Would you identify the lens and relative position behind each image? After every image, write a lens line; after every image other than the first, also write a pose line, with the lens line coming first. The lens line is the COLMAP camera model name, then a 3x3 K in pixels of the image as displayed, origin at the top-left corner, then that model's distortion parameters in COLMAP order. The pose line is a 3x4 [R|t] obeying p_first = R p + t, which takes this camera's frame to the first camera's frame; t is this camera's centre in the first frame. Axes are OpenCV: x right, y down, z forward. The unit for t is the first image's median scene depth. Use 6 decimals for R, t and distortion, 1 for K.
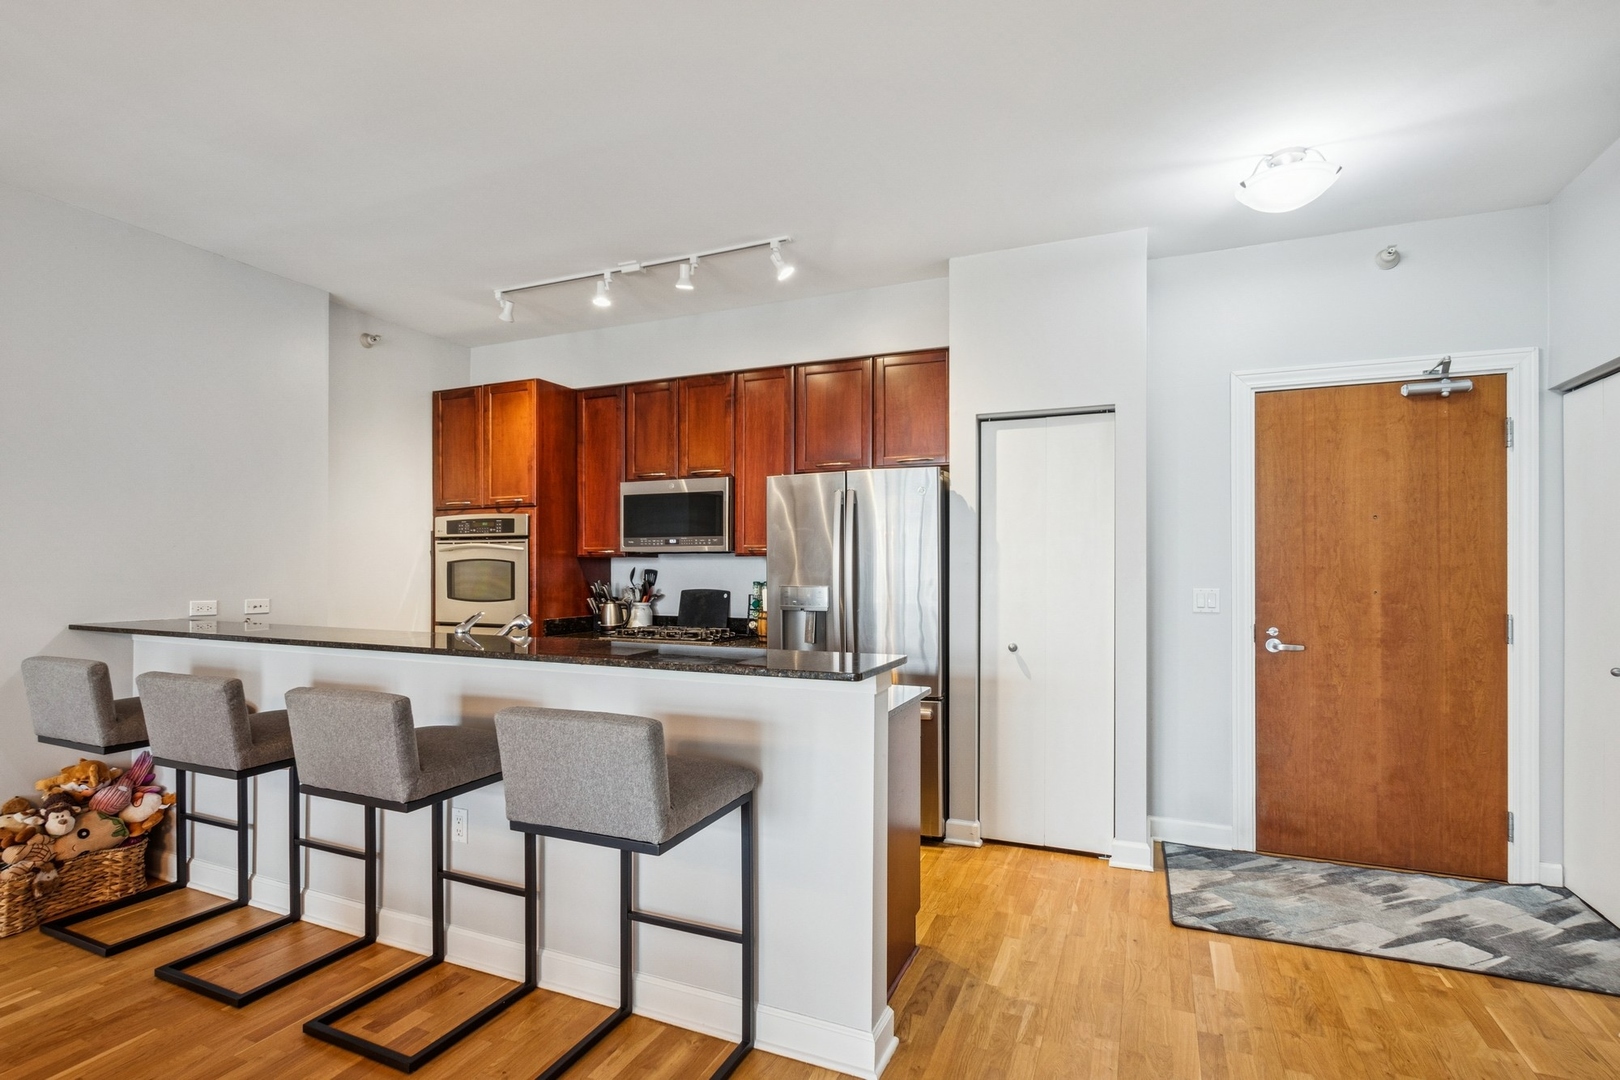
lens RADIAL K [[787.1, 0, 806.5], [0, 787.1, 566.9], [0, 0, 1]] dist [0.001249, 0.000149]
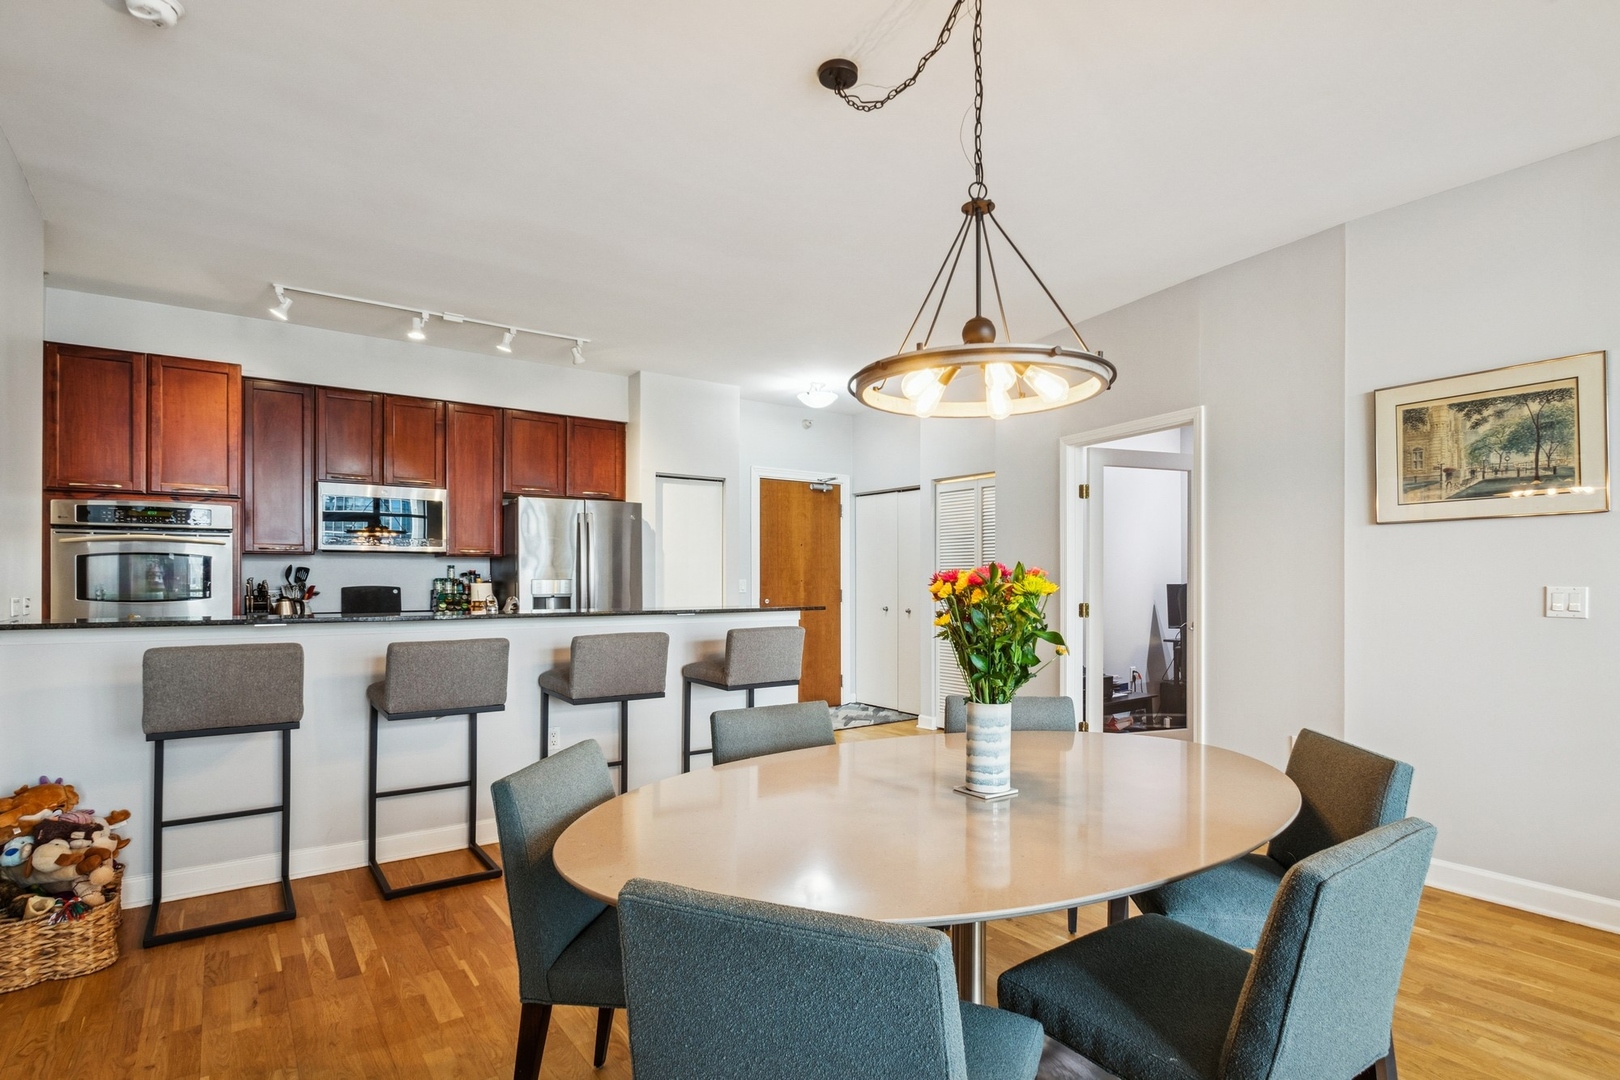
lens RADIAL K [[814.9, 0, 810.1], [0, 814.9, 572.6], [0, 0, 1]] dist [0.001345, -0.001338]
pose [[0.508656, 0.004752, 0.860957, -1.101645], [-0.000908, 0.999987, -0.004983, 0.021106], [-0.860970, 0.001753, 0.508654, -0.126022]]
